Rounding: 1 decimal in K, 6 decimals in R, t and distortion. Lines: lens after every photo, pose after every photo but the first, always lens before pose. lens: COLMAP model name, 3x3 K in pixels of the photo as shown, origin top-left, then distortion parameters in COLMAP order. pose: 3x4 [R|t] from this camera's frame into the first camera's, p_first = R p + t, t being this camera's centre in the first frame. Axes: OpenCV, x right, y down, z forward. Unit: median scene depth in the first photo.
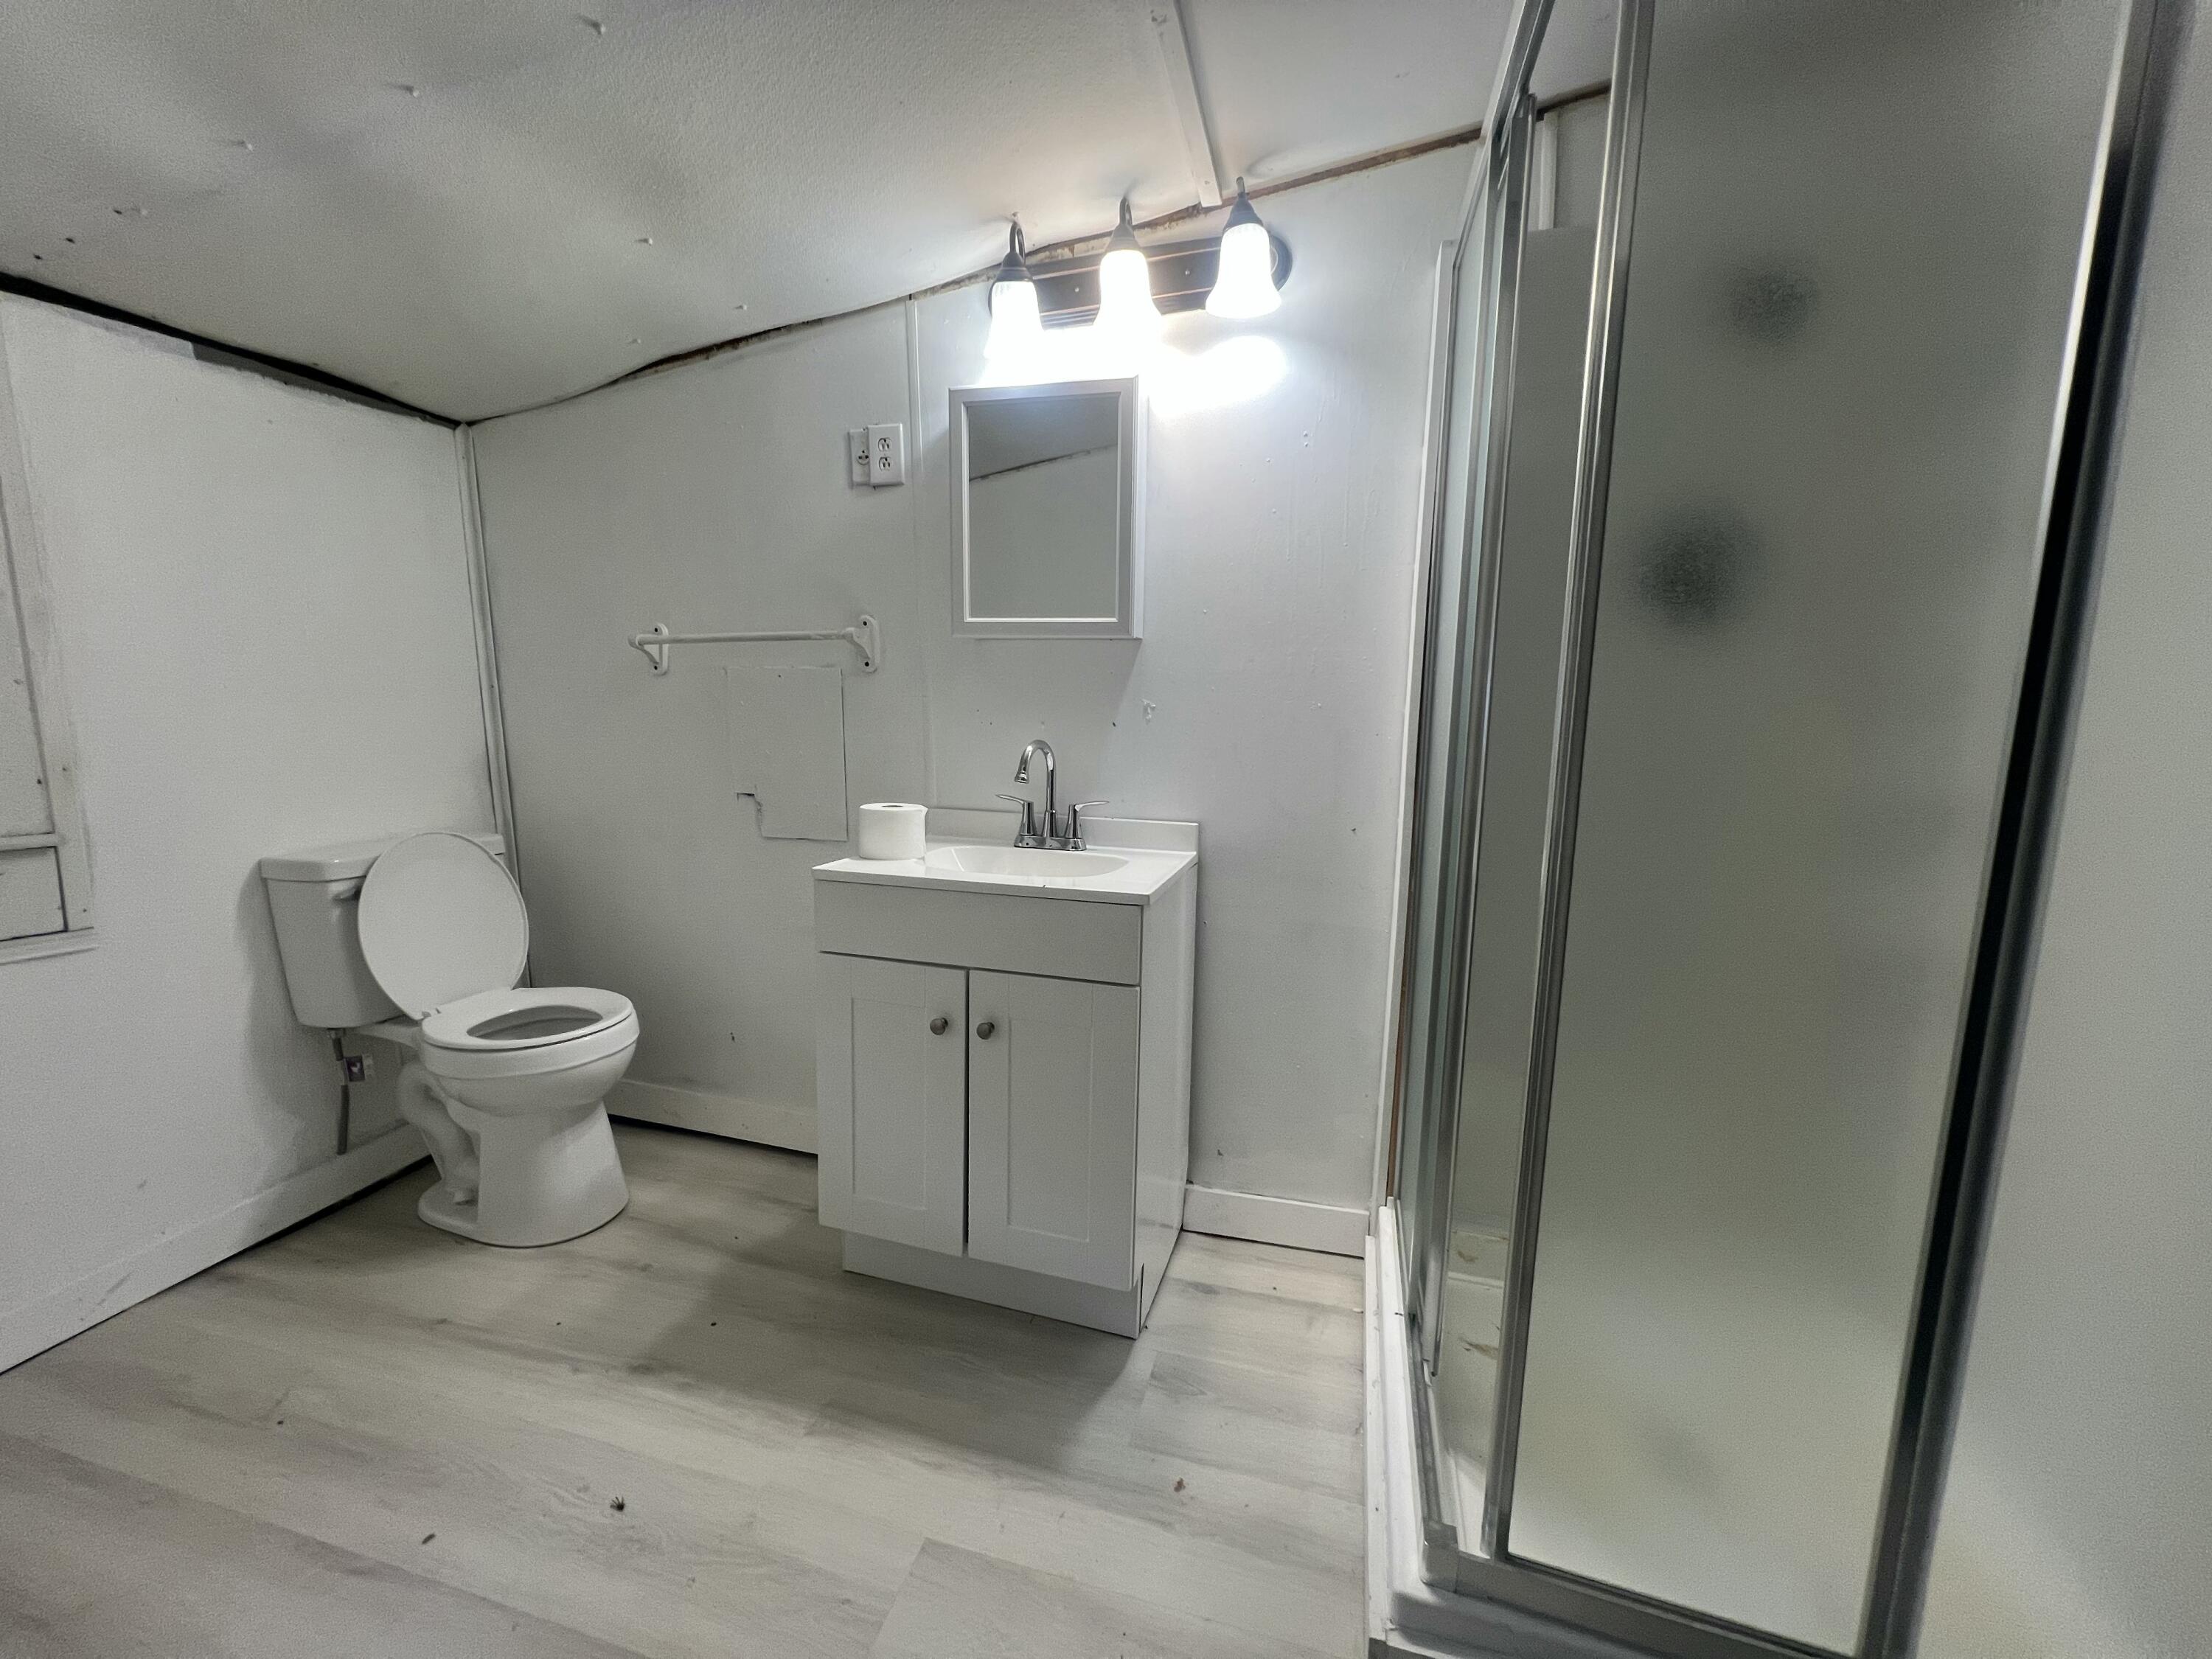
lens RADIAL K [[883.7, 0, 1100.5], [0, 883.7, 822.8], [0, 0, 1]] dist [-0.011109, 0.003861]
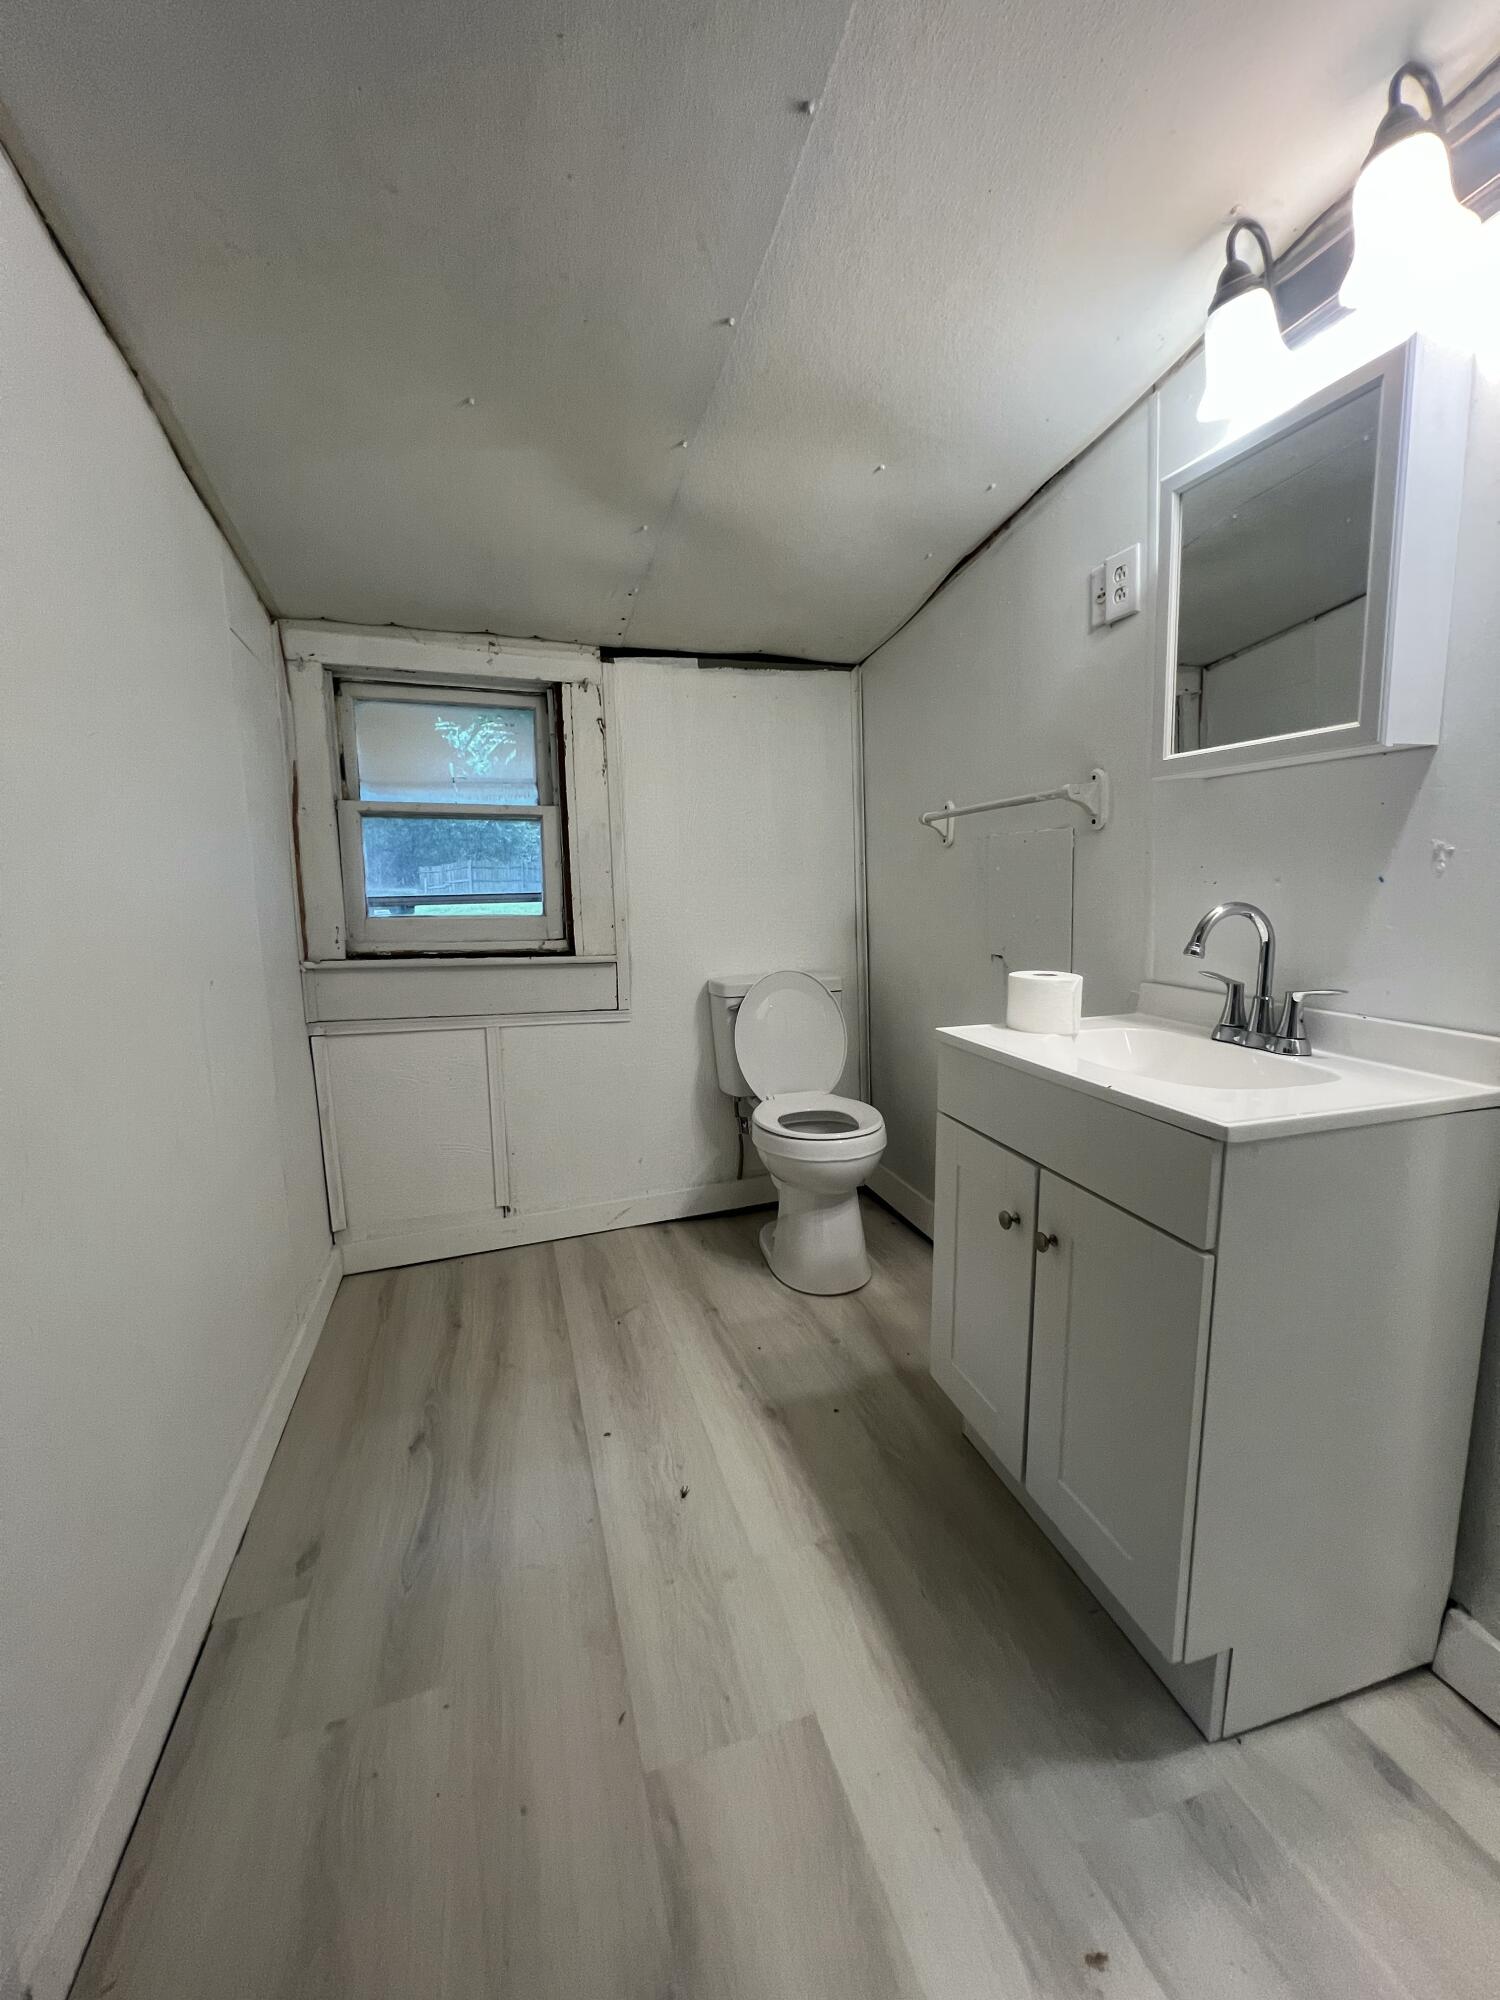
lens RADIAL K [[799.0, 0, 749.3], [0, 799.0, 990.9], [0, 0, 1]] dist [-0.011109, 0.003861]
pose [[0.543752, 0.088560, -0.834560, 0.283800], [-0.080065, 0.995355, 0.053457, -0.021072], [0.835418, 0.037752, 0.548317, 0.277118]]
